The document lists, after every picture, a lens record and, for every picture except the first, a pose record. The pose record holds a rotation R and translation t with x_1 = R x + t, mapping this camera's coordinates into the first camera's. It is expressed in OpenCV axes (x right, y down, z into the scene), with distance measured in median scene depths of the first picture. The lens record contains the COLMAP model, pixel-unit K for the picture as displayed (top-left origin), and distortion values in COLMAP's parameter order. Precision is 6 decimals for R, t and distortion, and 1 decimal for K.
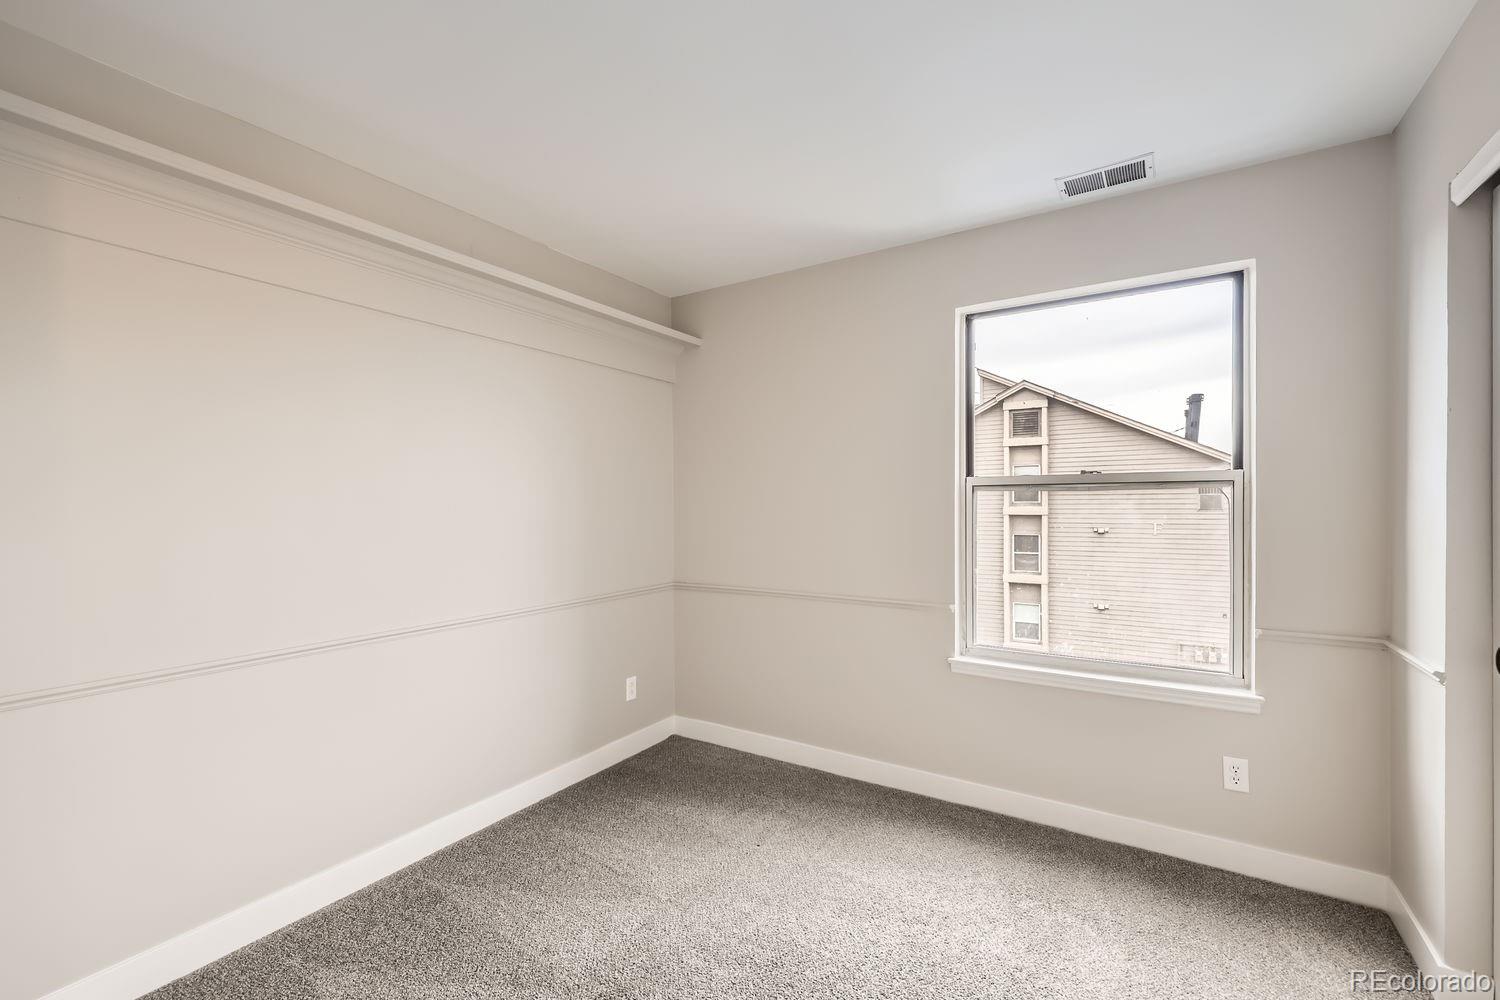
lens RADIAL K [[662.1, 0, 750.0], [0, 662.1, 500.0], [0, 0, 1]] dist [0.001959, 0.000019]
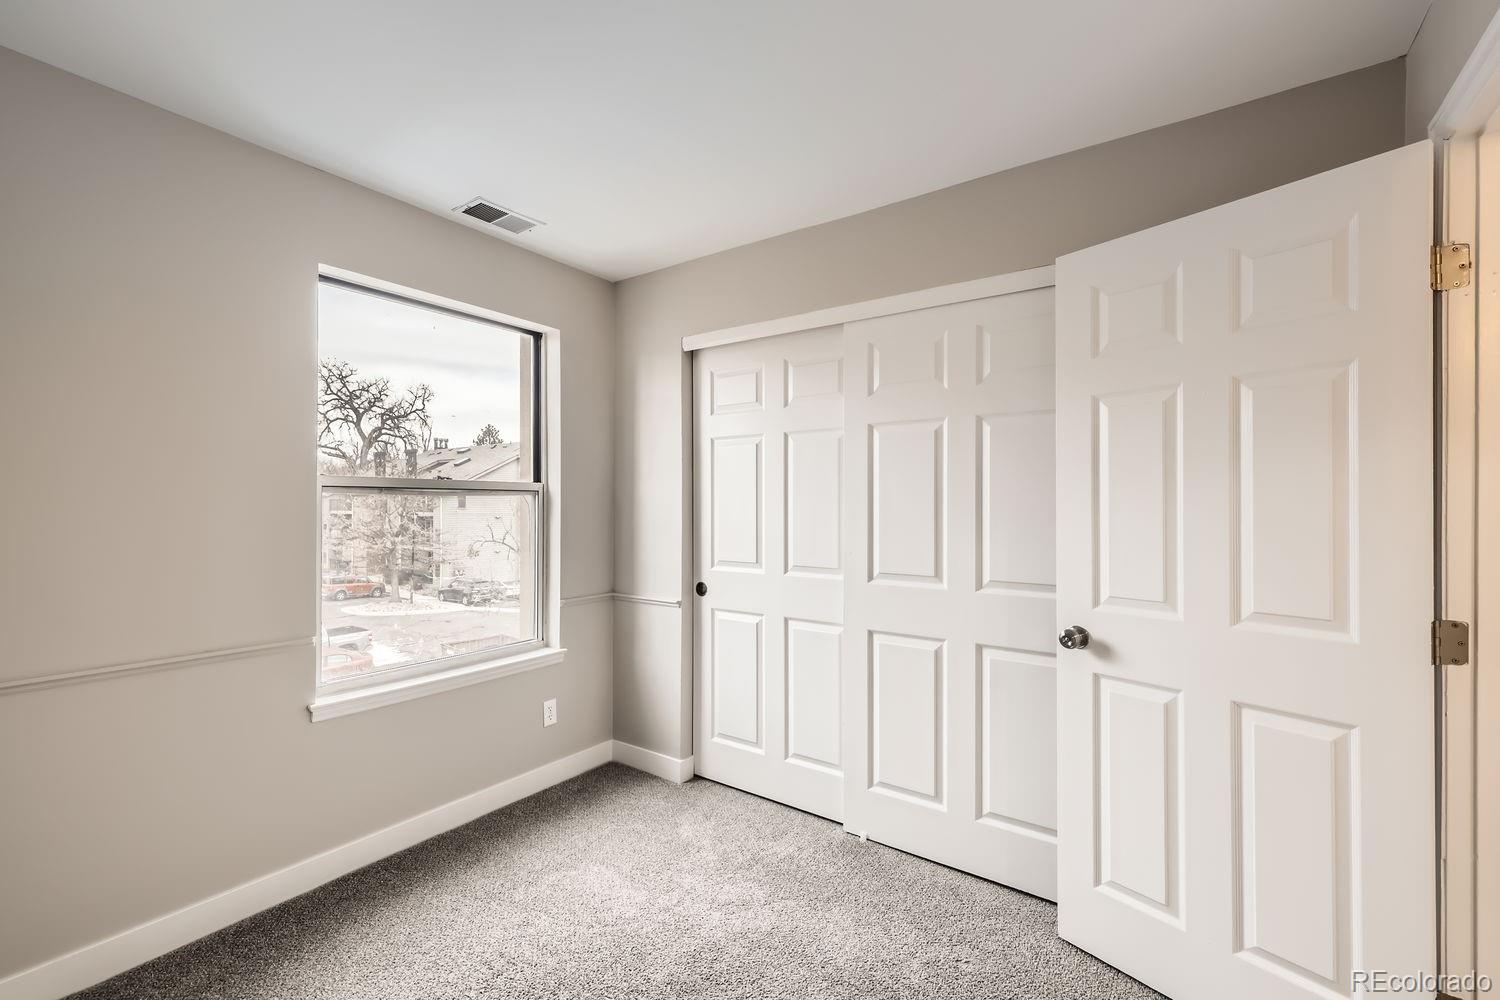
lens RADIAL K [[631.2, 0, 744.2], [0, 631.2, 502.4], [0, 0, 1]] dist [0.007703, -0.000630]
pose [[0.055729, 0.005755, 0.998429, -0.506991], [-0.004467, 0.999975, -0.005515, -0.002484], [-0.998436, -0.004152, 0.055754, 0.536335]]
